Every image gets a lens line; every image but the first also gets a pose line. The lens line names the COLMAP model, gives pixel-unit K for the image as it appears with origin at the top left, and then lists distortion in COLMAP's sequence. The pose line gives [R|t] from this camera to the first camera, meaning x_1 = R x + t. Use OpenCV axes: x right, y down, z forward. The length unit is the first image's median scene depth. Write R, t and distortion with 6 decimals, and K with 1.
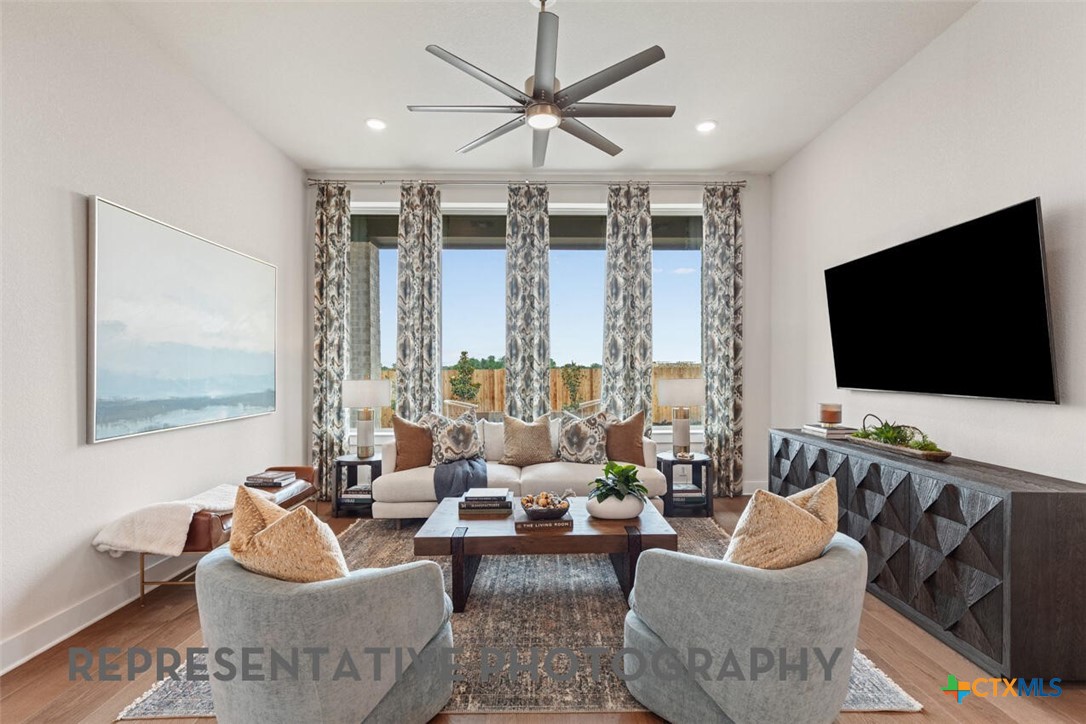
lens RADIAL K [[501.3, 0, 561.3], [0, 501.3, 367.0], [0, 0, 1]] dist [-0.001653, -0.000017]
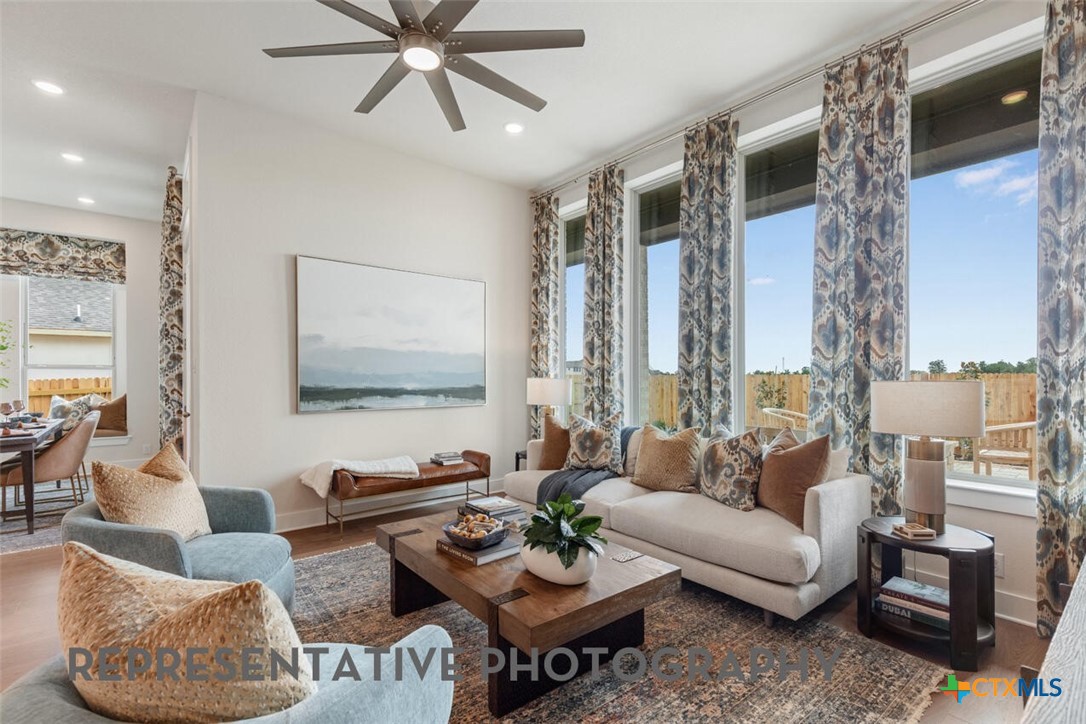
lens RADIAL K [[492.3, 0, 548.4], [0, 492.3, 377.5], [0, 0, 1]] dist [0.001573, 0.000660]
pose [[0.602267, 0.009288, -0.798240, 0.496597], [-0.000237, 0.999934, 0.011456, 0.014639], [0.798294, -0.006710, 0.602230, 0.460709]]
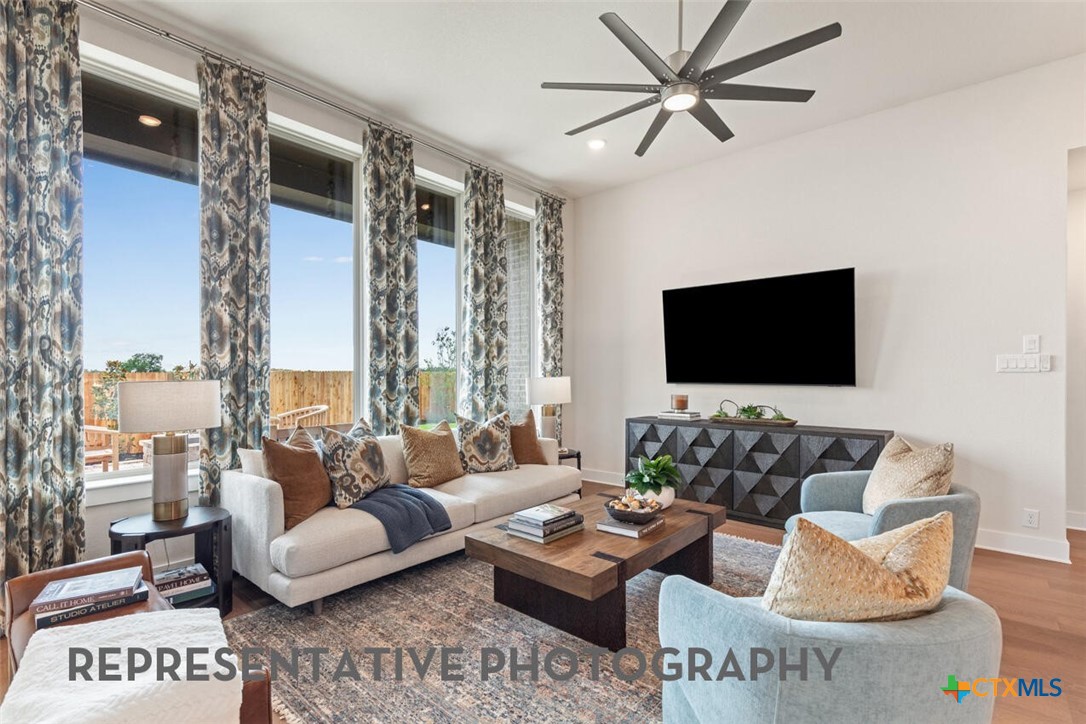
lens RADIAL K [[496.5, 0, 543.4], [0, 496.5, 367.9], [0, 0, 1]] dist [0.024333, 0.000283]
pose [[0.677479, 0.007248, 0.735507, -0.604455], [-0.007089, 0.999969, -0.003325, 0.009609], [-0.735508, -0.002961, 0.677509, 0.364451]]
